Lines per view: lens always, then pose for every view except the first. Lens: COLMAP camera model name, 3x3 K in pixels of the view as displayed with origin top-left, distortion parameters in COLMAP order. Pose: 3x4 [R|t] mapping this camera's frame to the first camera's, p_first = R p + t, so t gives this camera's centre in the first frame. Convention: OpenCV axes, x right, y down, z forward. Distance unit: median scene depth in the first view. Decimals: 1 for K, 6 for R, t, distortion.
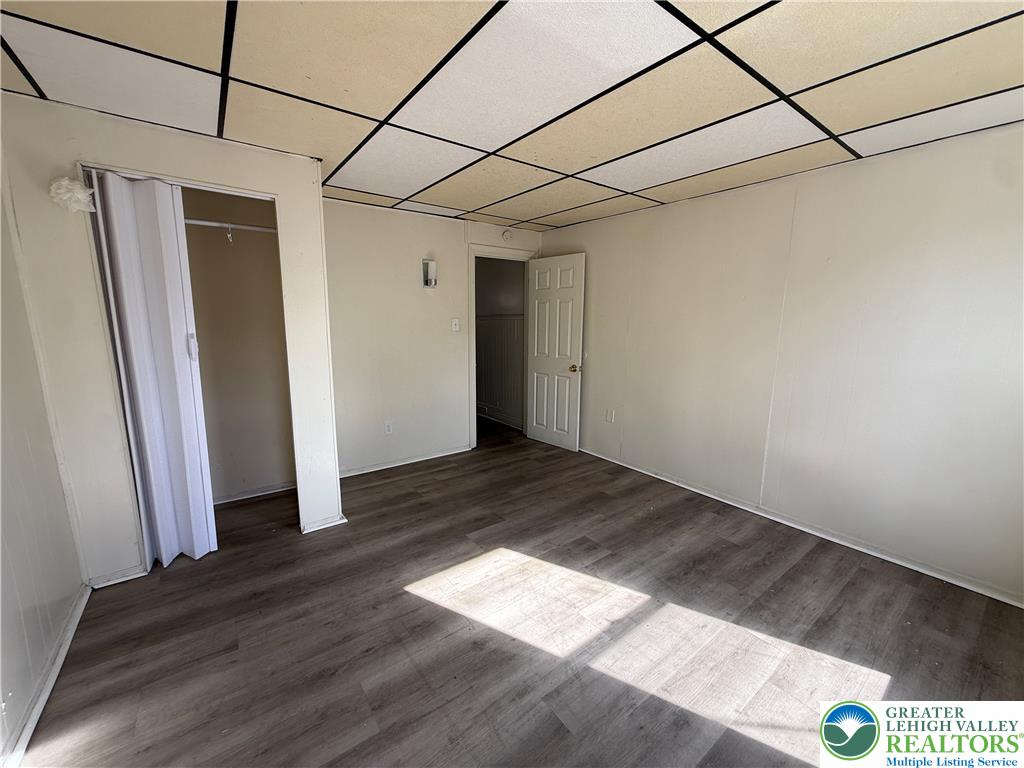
lens RADIAL K [[406.5, 0, 514.4], [0, 406.5, 386.7], [0, 0, 1]] dist [0.008332, 0.000275]
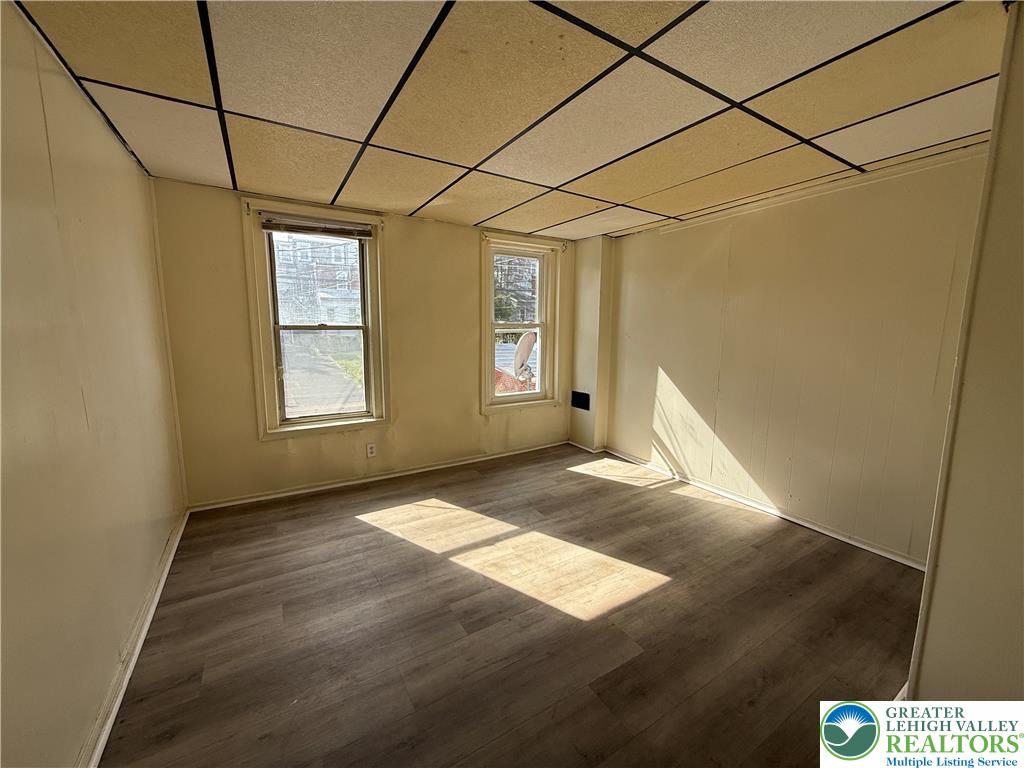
lens RADIAL K [[406.5, 0, 513.6], [0, 406.5, 381.2], [0, 0, 1]] dist [0.008332, 0.000275]
pose [[-0.995288, -0.029224, 0.092452, 0.055366], [-0.000410, 0.954757, 0.297386, -0.312366], [-0.096960, 0.295947, -0.950271, 1.909775]]
